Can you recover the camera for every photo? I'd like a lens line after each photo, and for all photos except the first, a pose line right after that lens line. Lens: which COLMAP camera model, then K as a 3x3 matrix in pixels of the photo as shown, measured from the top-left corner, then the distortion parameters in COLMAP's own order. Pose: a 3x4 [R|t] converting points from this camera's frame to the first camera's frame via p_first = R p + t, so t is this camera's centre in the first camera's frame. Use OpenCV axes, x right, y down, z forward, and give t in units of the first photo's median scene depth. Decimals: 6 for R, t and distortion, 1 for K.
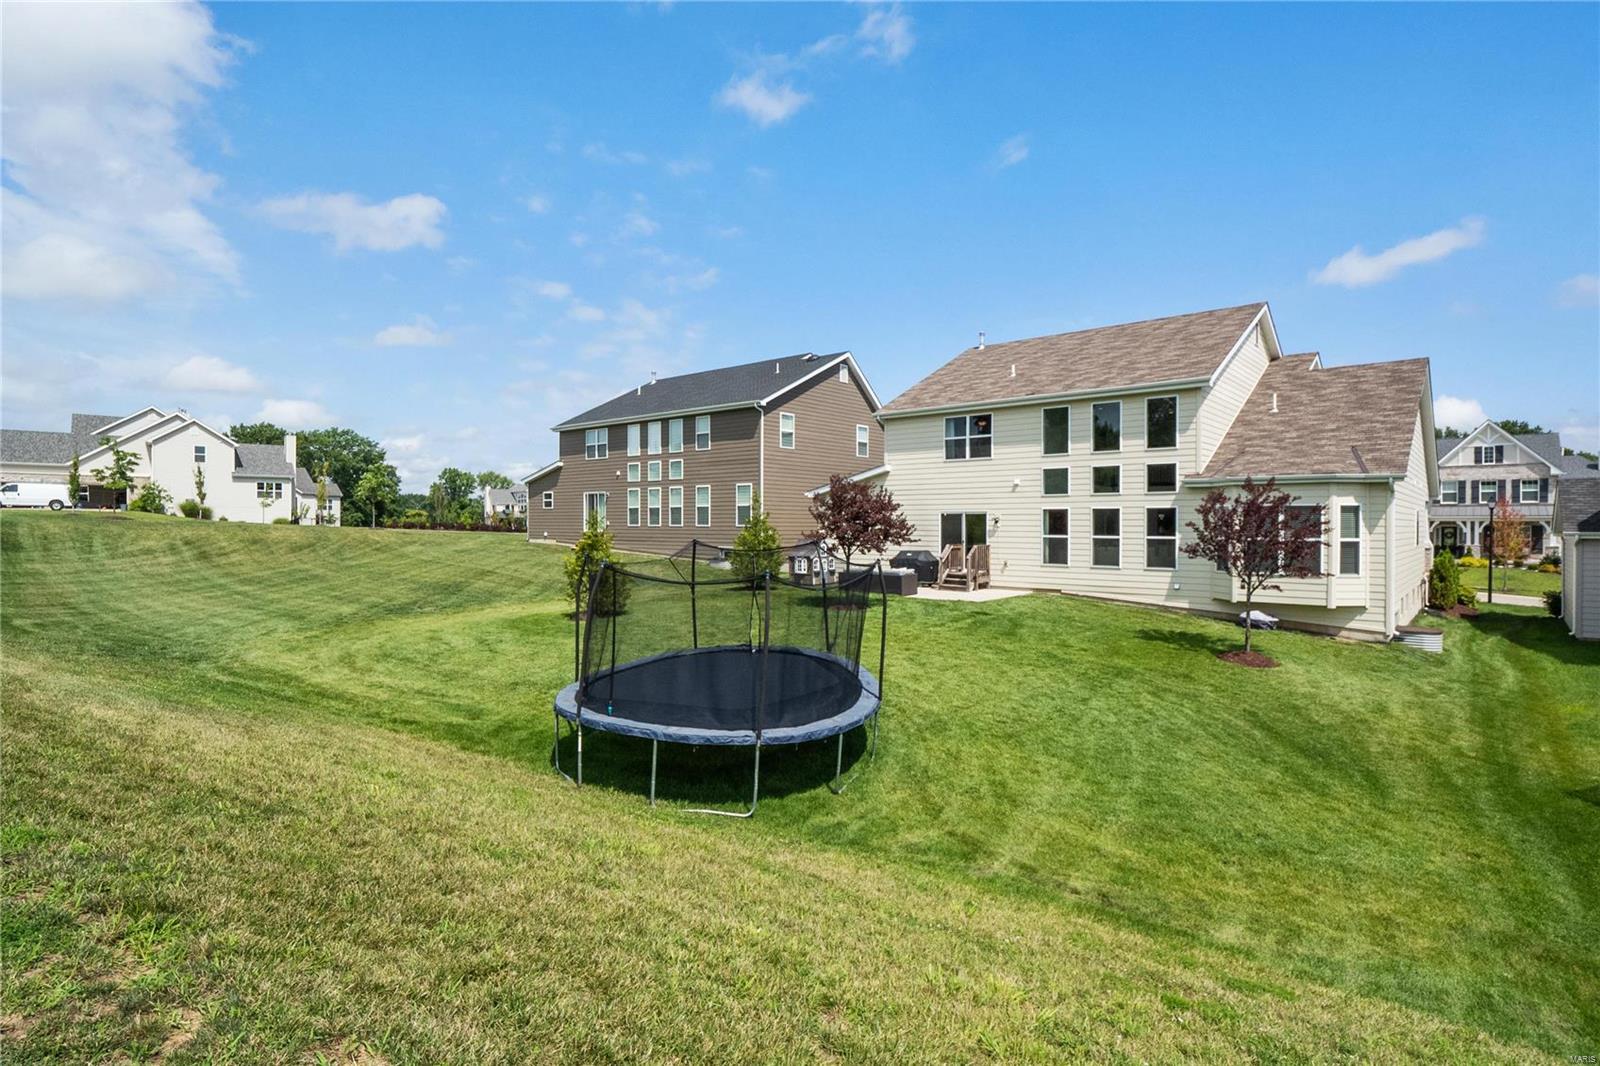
lens RADIAL K [[802.4, 0, 795.0], [0, 802.4, 531.6], [0, 0, 1]] dist [0.002548, -0.007155]
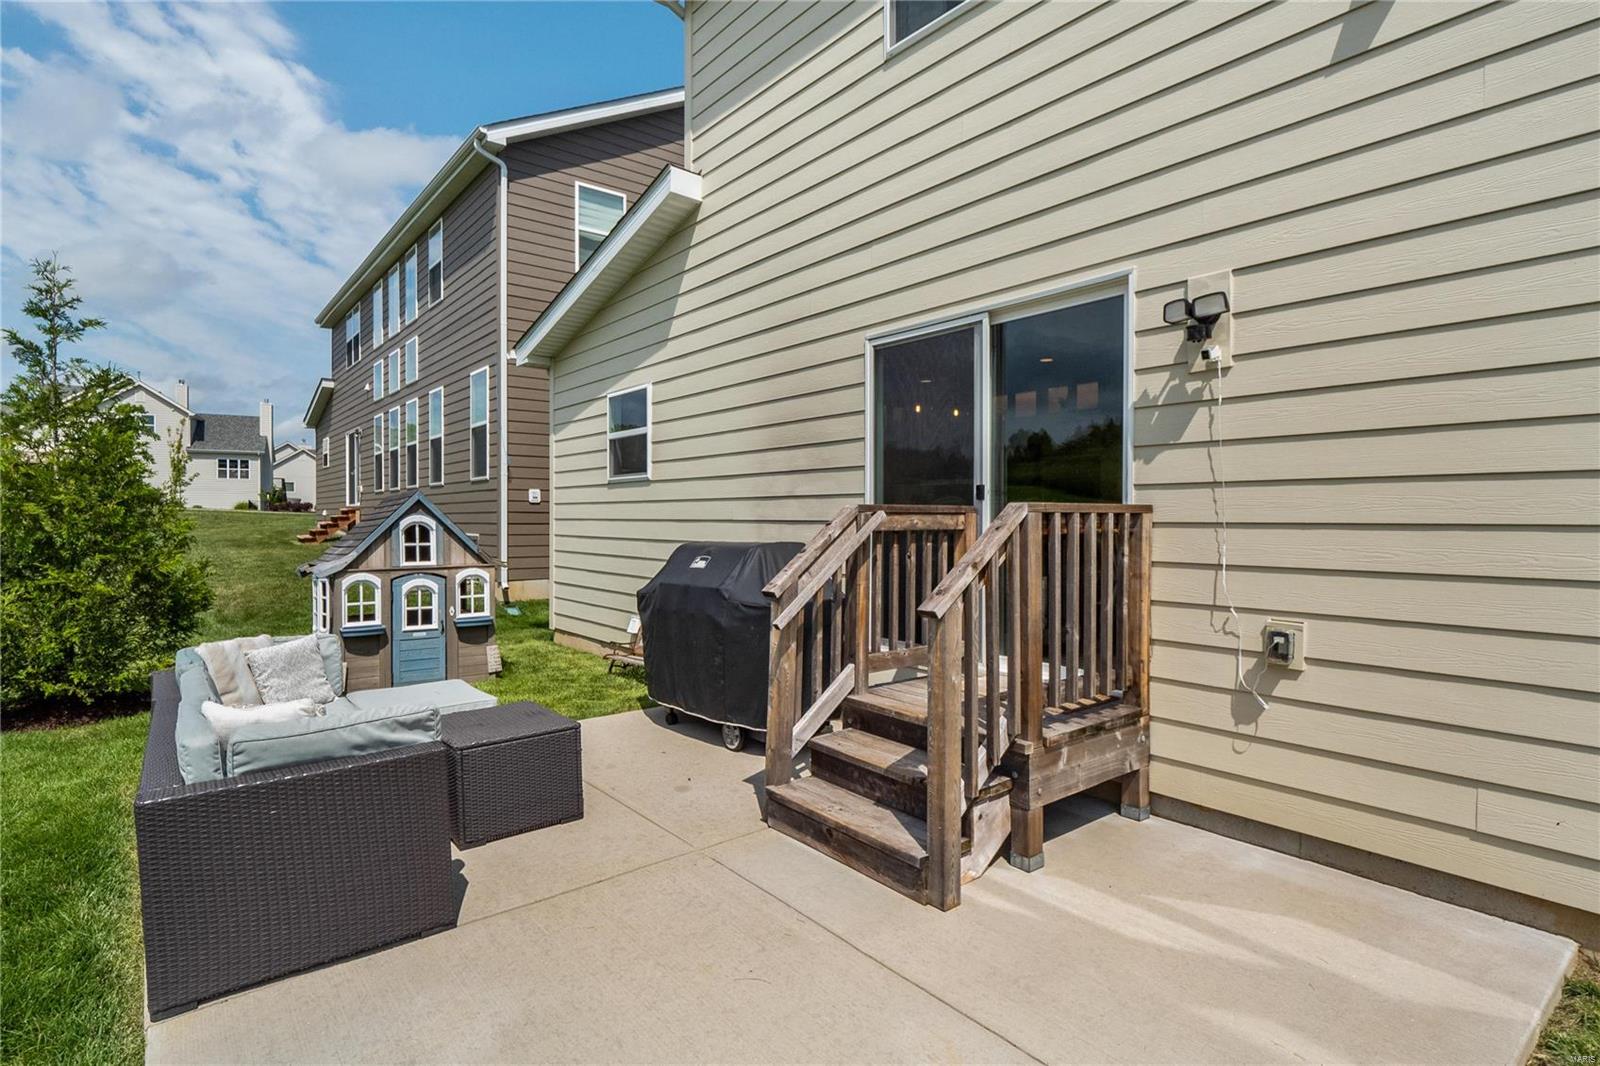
lens RADIAL K [[802.4, 0, 795.0], [0, 802.4, 531.6], [0, 0, 1]] dist [0.002548, -0.007155]
pose [[0.982735, 0.007072, -0.184882, 0.220207], [-0.006572, 0.999973, 0.003316, 0.022374], [0.184900, -0.002044, 0.982755, 0.899346]]
